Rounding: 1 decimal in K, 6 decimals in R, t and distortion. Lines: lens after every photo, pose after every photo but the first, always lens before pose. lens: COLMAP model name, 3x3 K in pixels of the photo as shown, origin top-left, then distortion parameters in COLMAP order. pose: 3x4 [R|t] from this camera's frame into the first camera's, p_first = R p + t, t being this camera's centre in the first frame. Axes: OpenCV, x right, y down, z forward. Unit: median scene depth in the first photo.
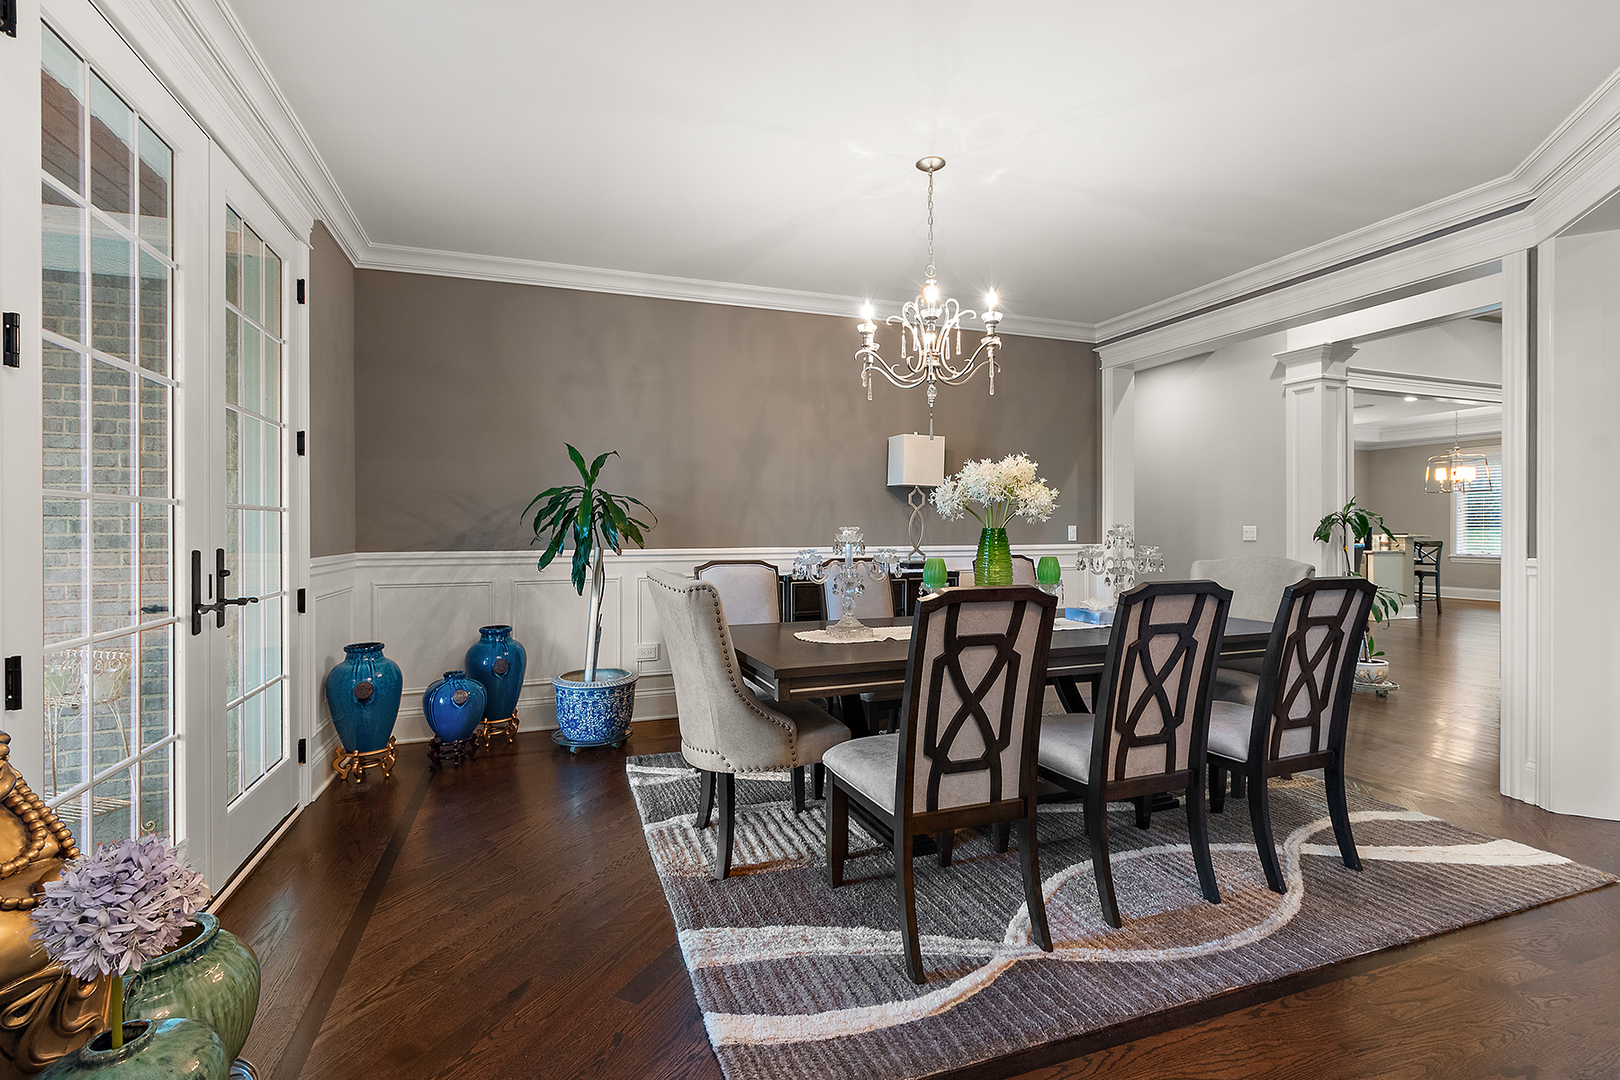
lens RADIAL K [[729.9, 0, 807.4], [0, 729.9, 534.5], [0, 0, 1]] dist [0.001203, -0.001412]
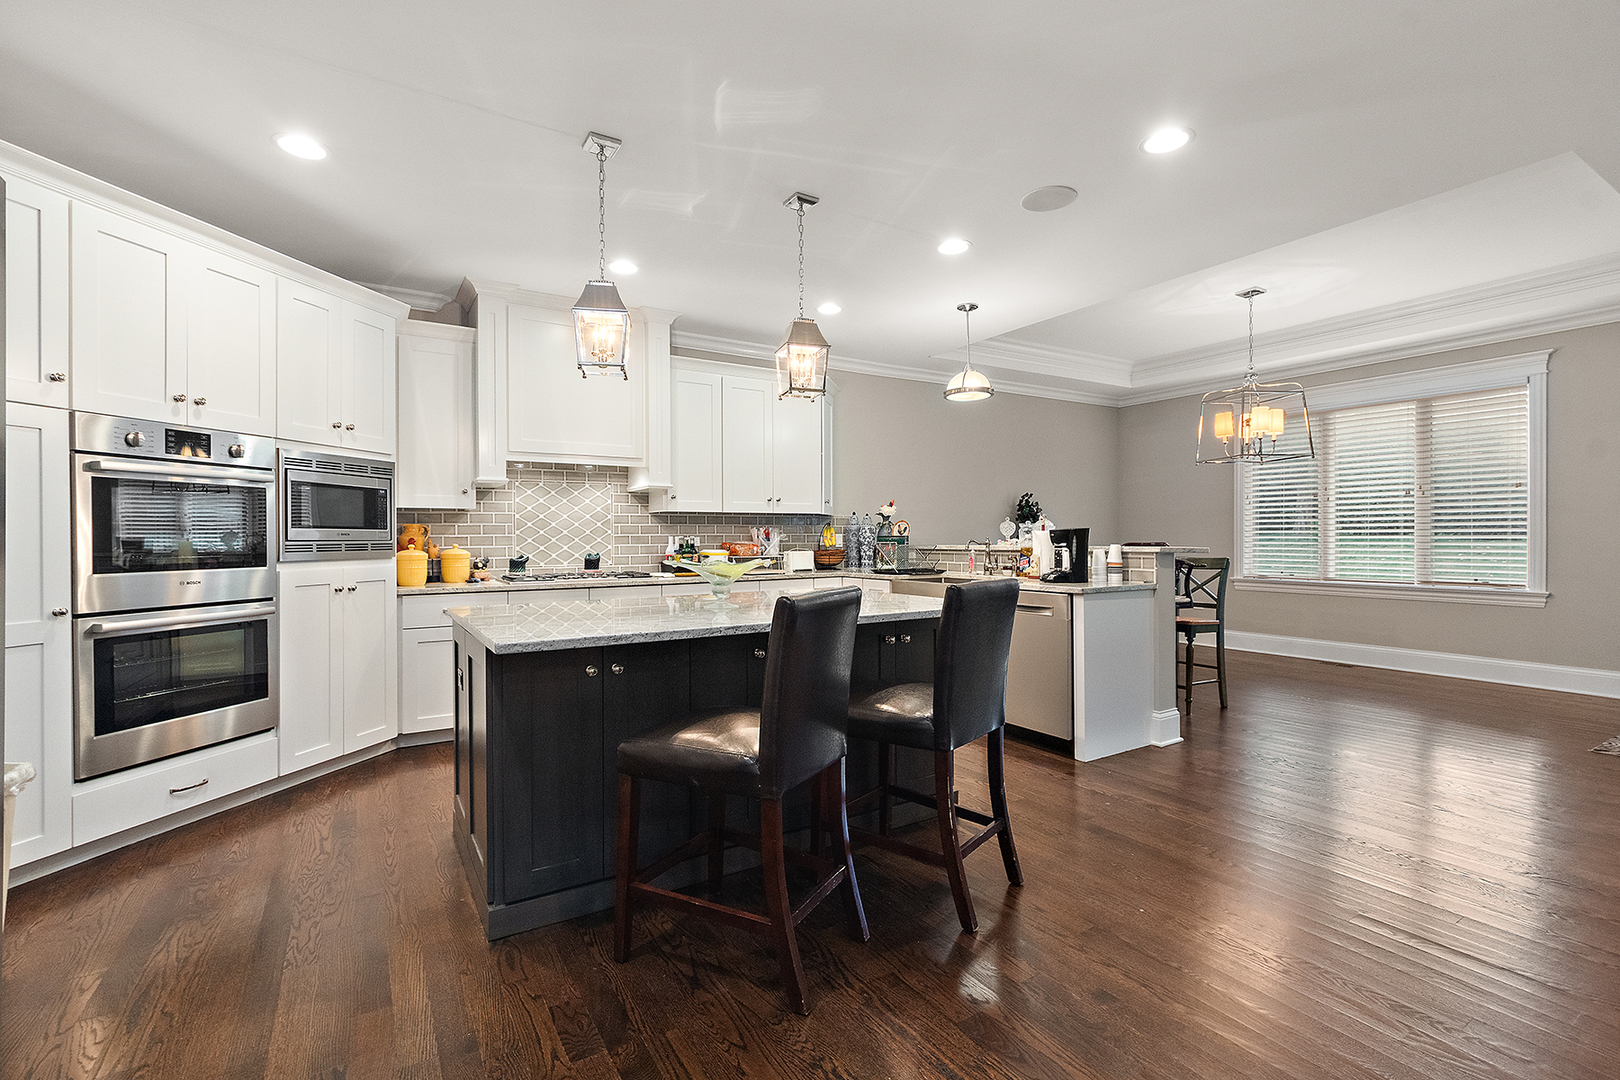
lens RADIAL K [[729.9, 0, 798.9], [0, 729.9, 531.3], [0, 0, 1]] dist [0.001203, -0.001412]
pose [[0.981561, 0.002692, 0.191130, 1.708301], [0.000610, 0.999852, -0.017214, -0.003238], [-0.191148, 0.017014, 0.981414, 1.985613]]
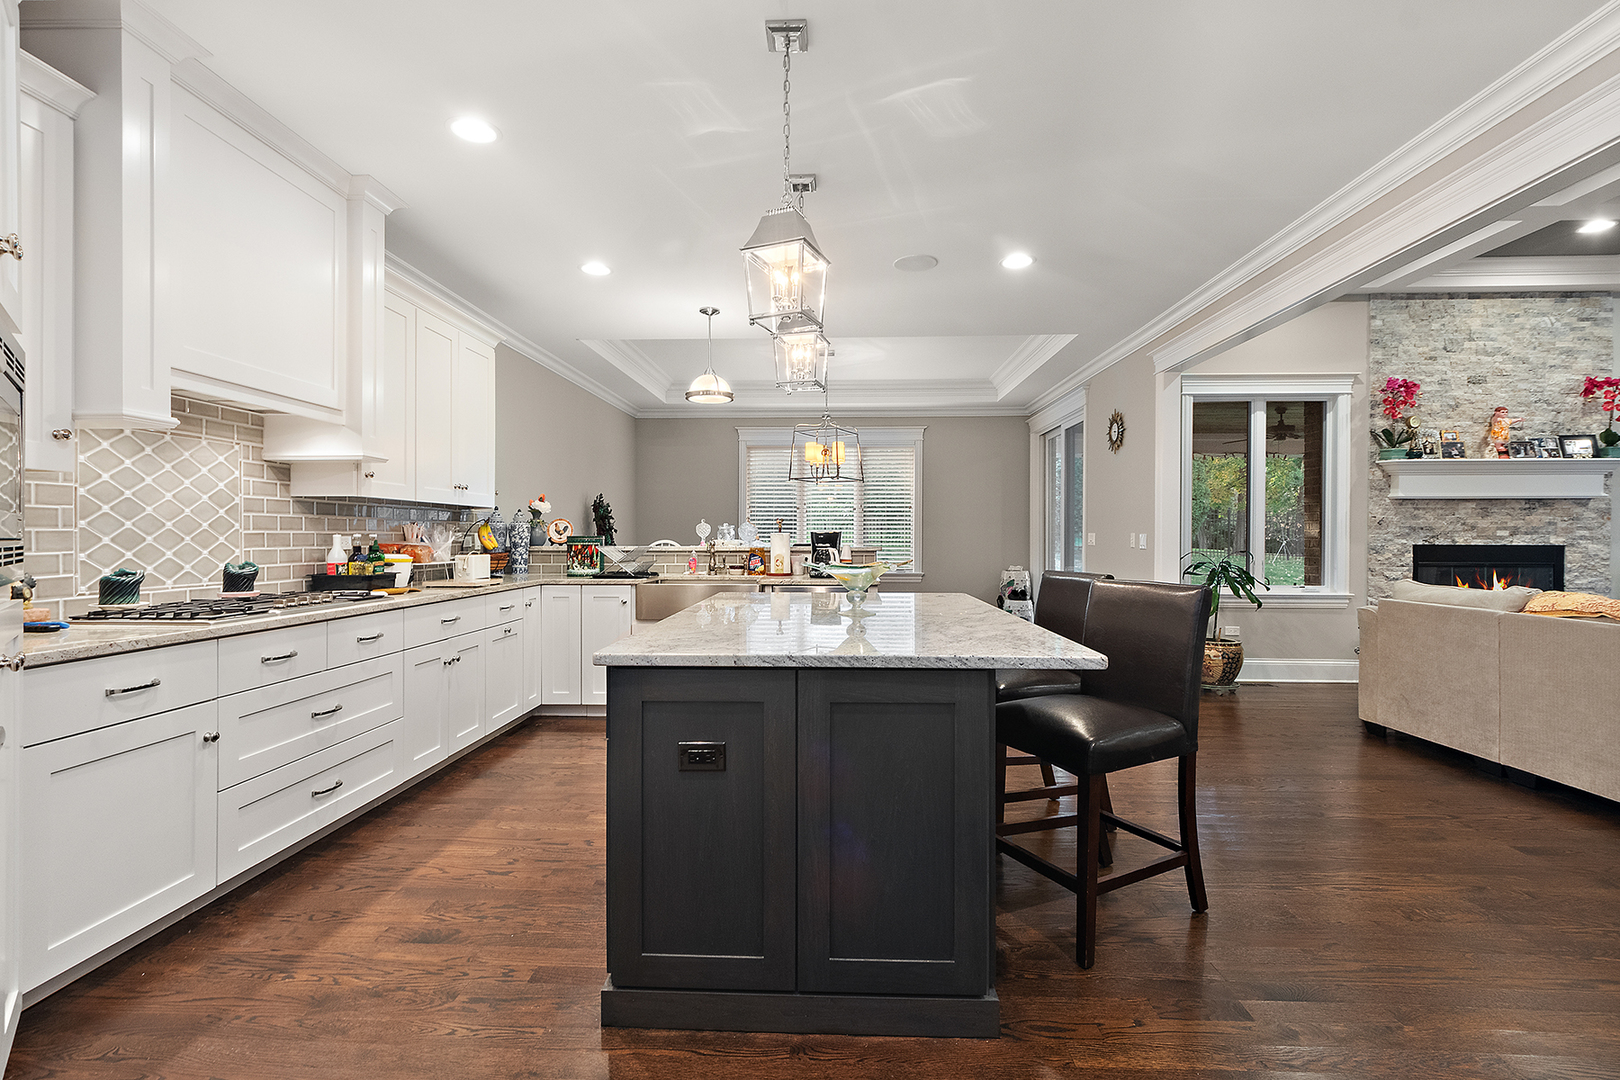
lens RADIAL K [[729.9, 0, 801.7], [0, 729.9, 539.8], [0, 0, 1]] dist [0.001203, -0.001412]
pose [[0.388798, 0.003250, 0.921317, 0.937364], [0.001240, 0.999991, -0.004051, -0.007665], [-0.921322, 0.002717, 0.388790, 2.683497]]
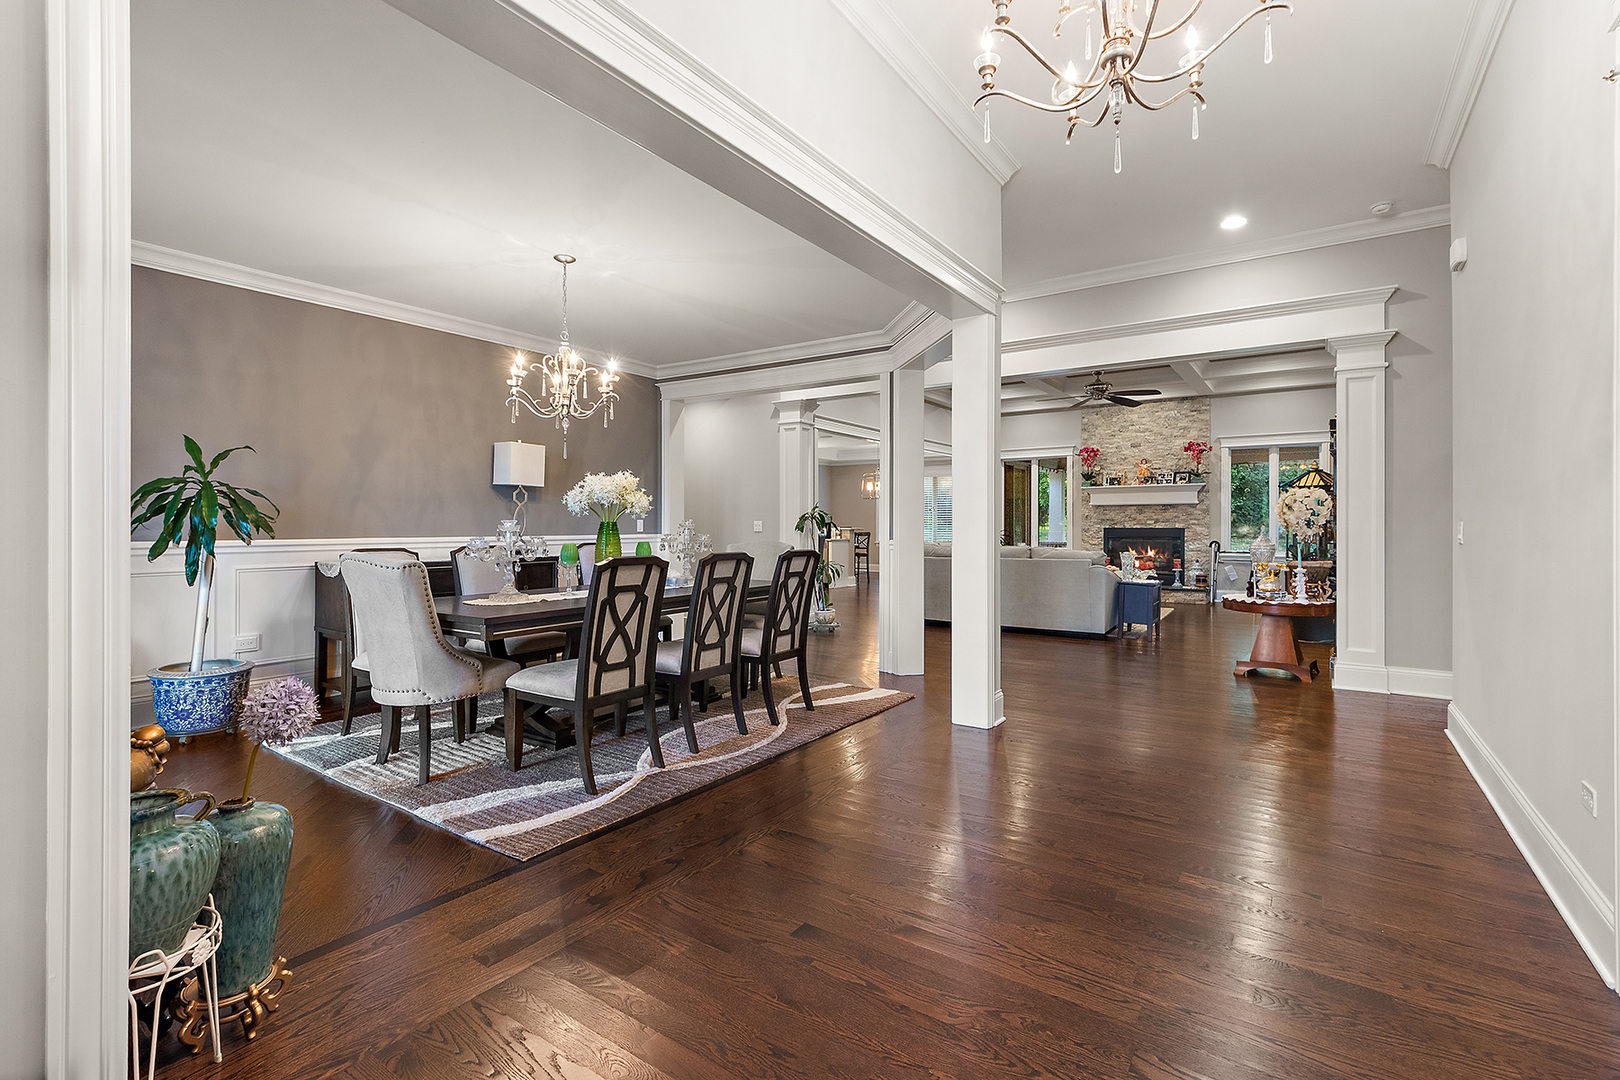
lens RADIAL K [[729.9, 0, 804.9], [0, 729.9, 531.5], [0, 0, 1]] dist [0.001203, -0.001412]
pose [[0.817247, -0.001658, 0.576285, -0.252749], [-0.001389, 0.999987, 0.004848, 0.002730], [-0.576285, -0.004762, 0.817235, -0.388544]]
